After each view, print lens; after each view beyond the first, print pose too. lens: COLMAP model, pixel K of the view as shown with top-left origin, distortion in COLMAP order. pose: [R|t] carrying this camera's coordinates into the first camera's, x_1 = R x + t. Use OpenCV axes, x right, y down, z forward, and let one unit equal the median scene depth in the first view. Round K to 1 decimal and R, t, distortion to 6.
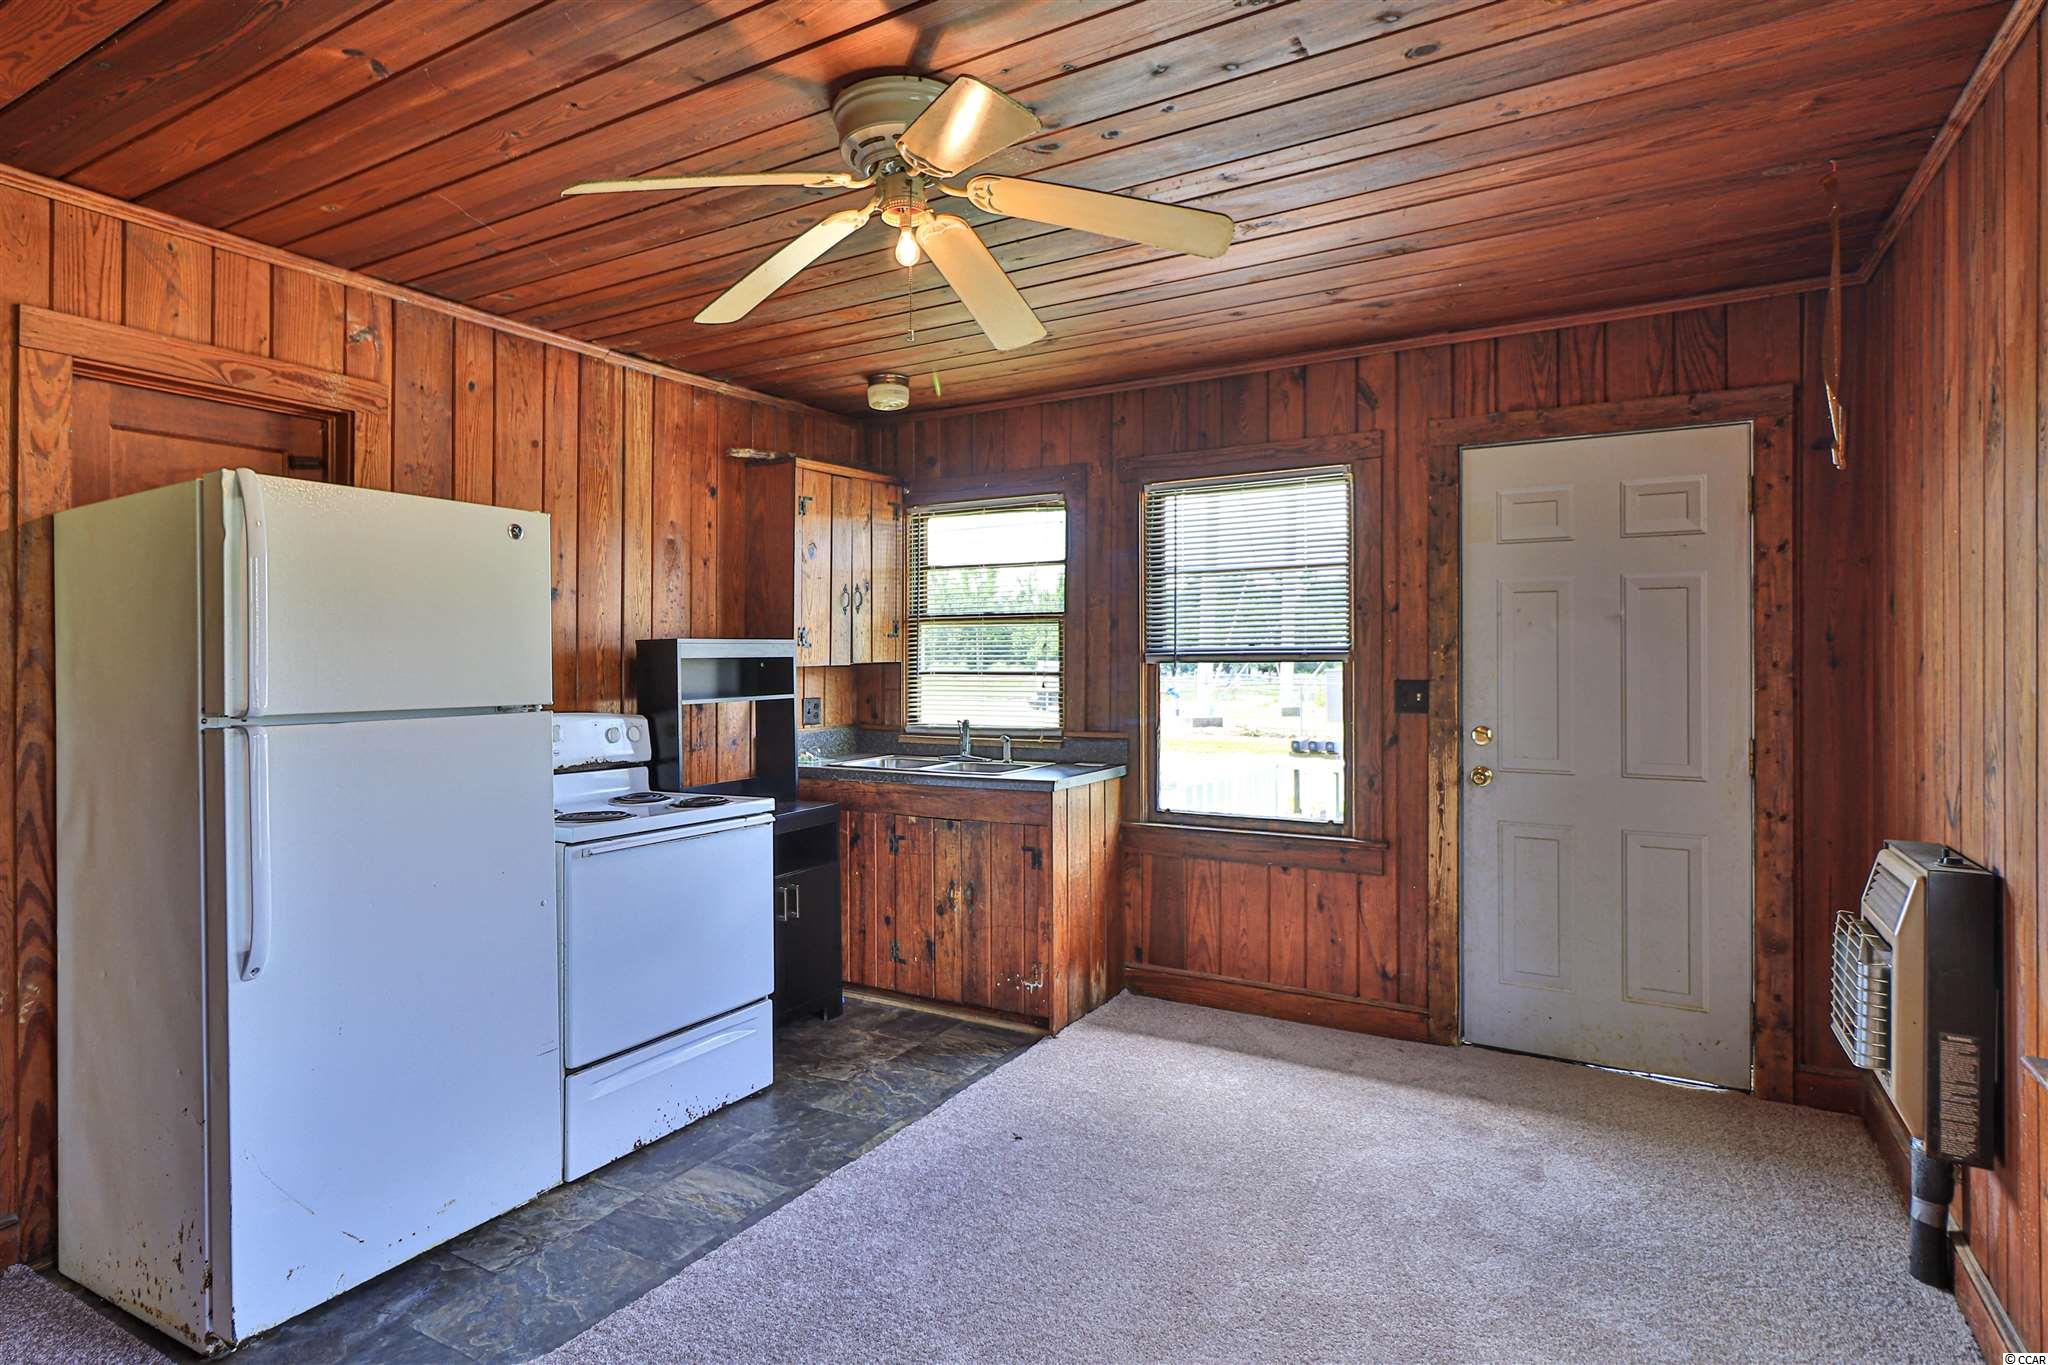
lens RADIAL K [[1051.4, 0, 1019.9], [0, 1051.4, 661.3], [0, 0, 1]] dist [0.009877, -0.005178]
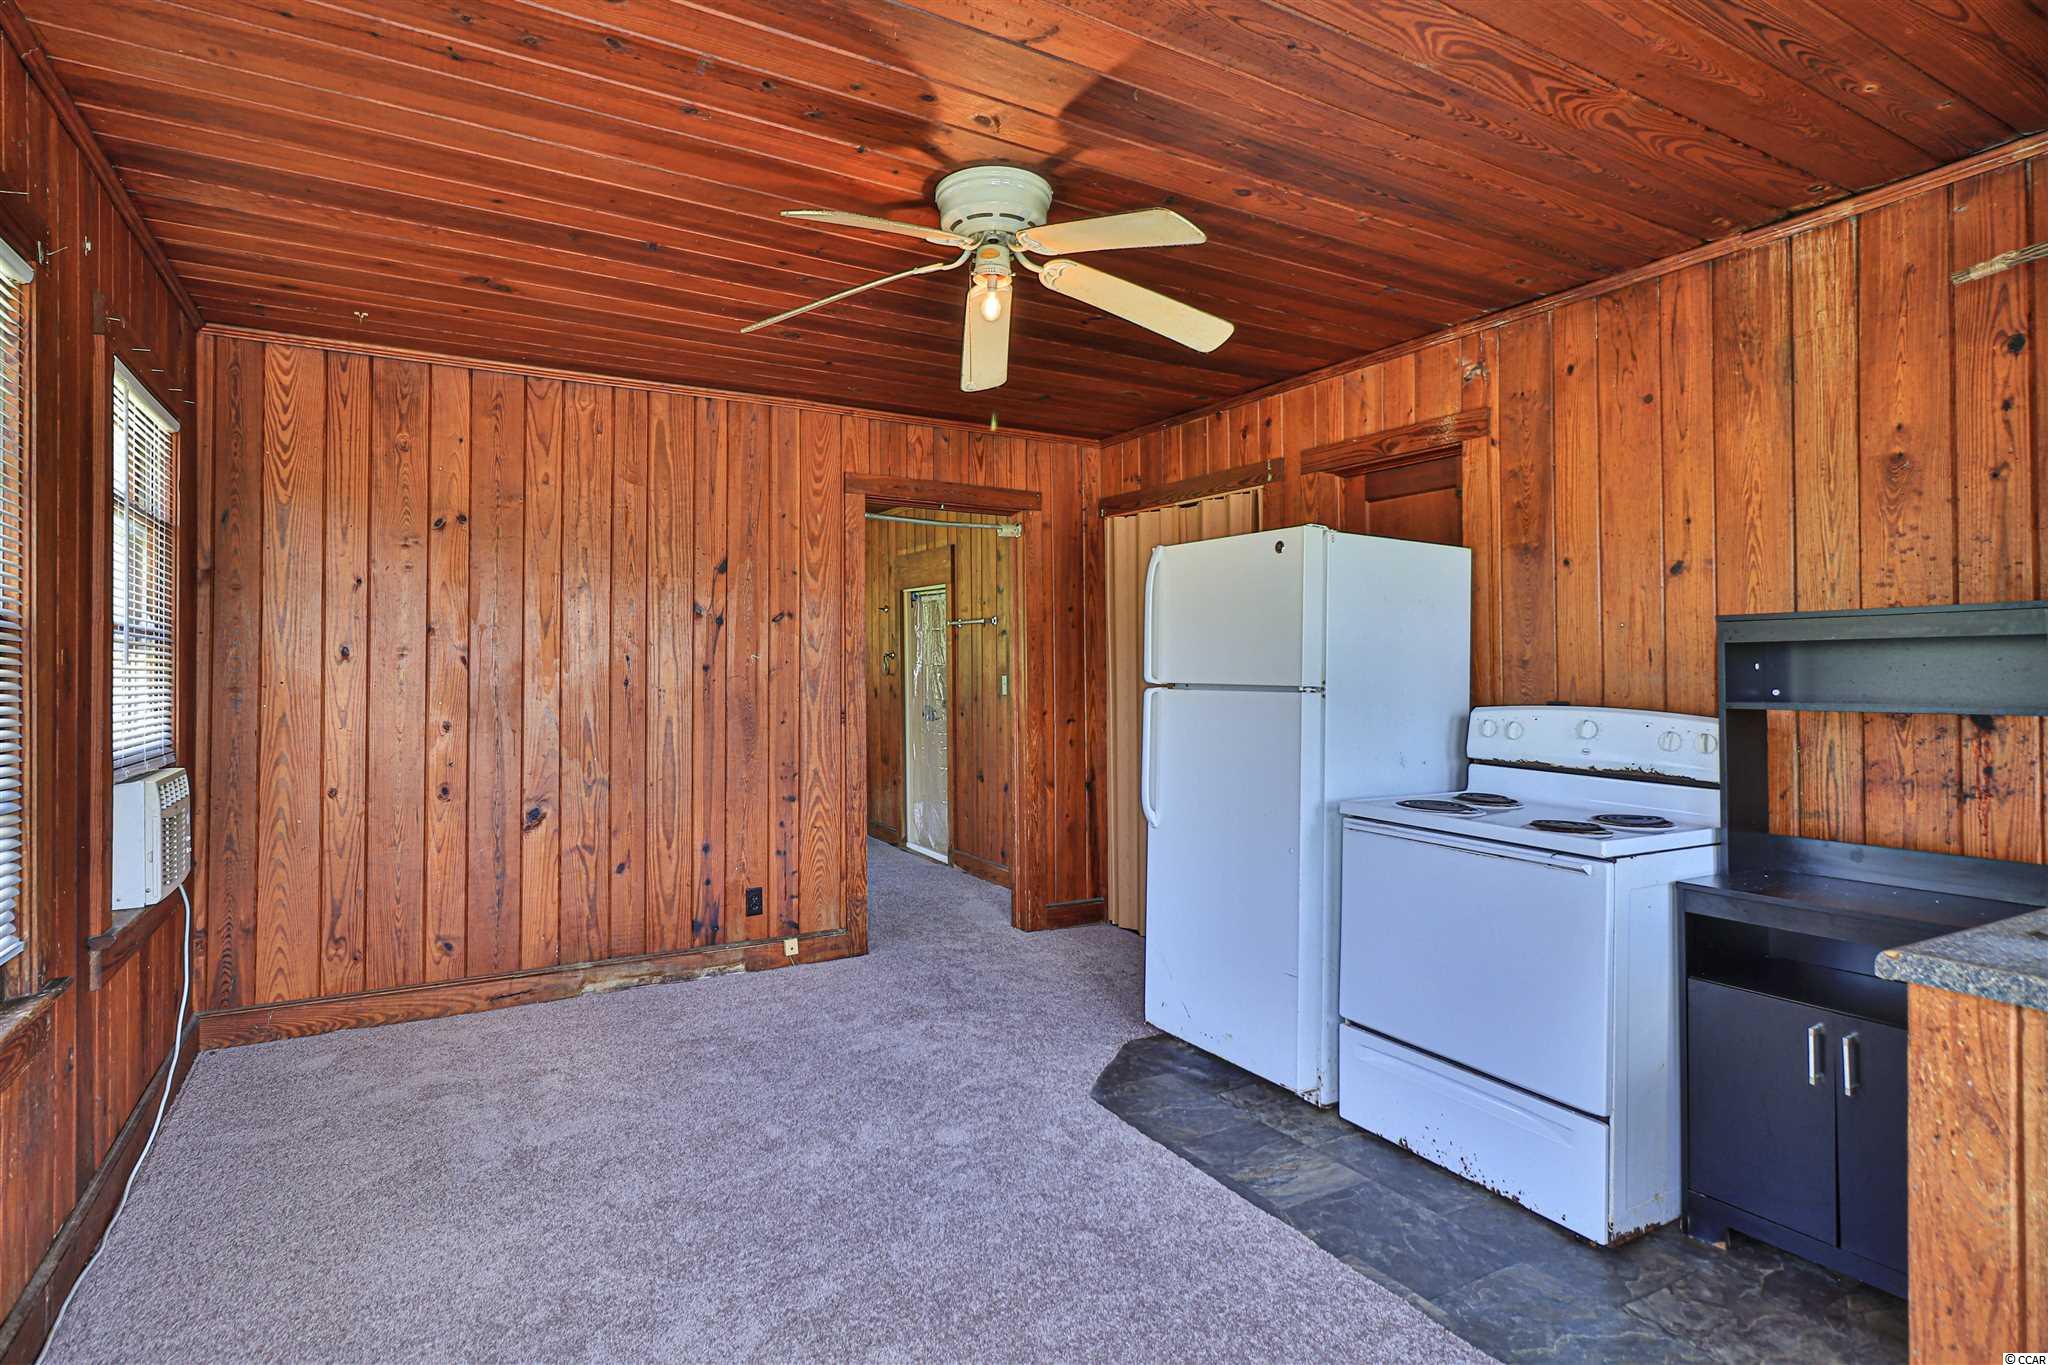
lens RADIAL K [[1051.4, 0, 1011.4], [0, 1051.4, 674.6], [0, 0, 1]] dist [0.009877, -0.005178]
pose [[-0.496767, 0.013915, -0.867773, 0.658325], [0.005027, 0.999901, 0.013156, 0.007270], [0.867870, 0.002173, -0.496787, 1.158310]]
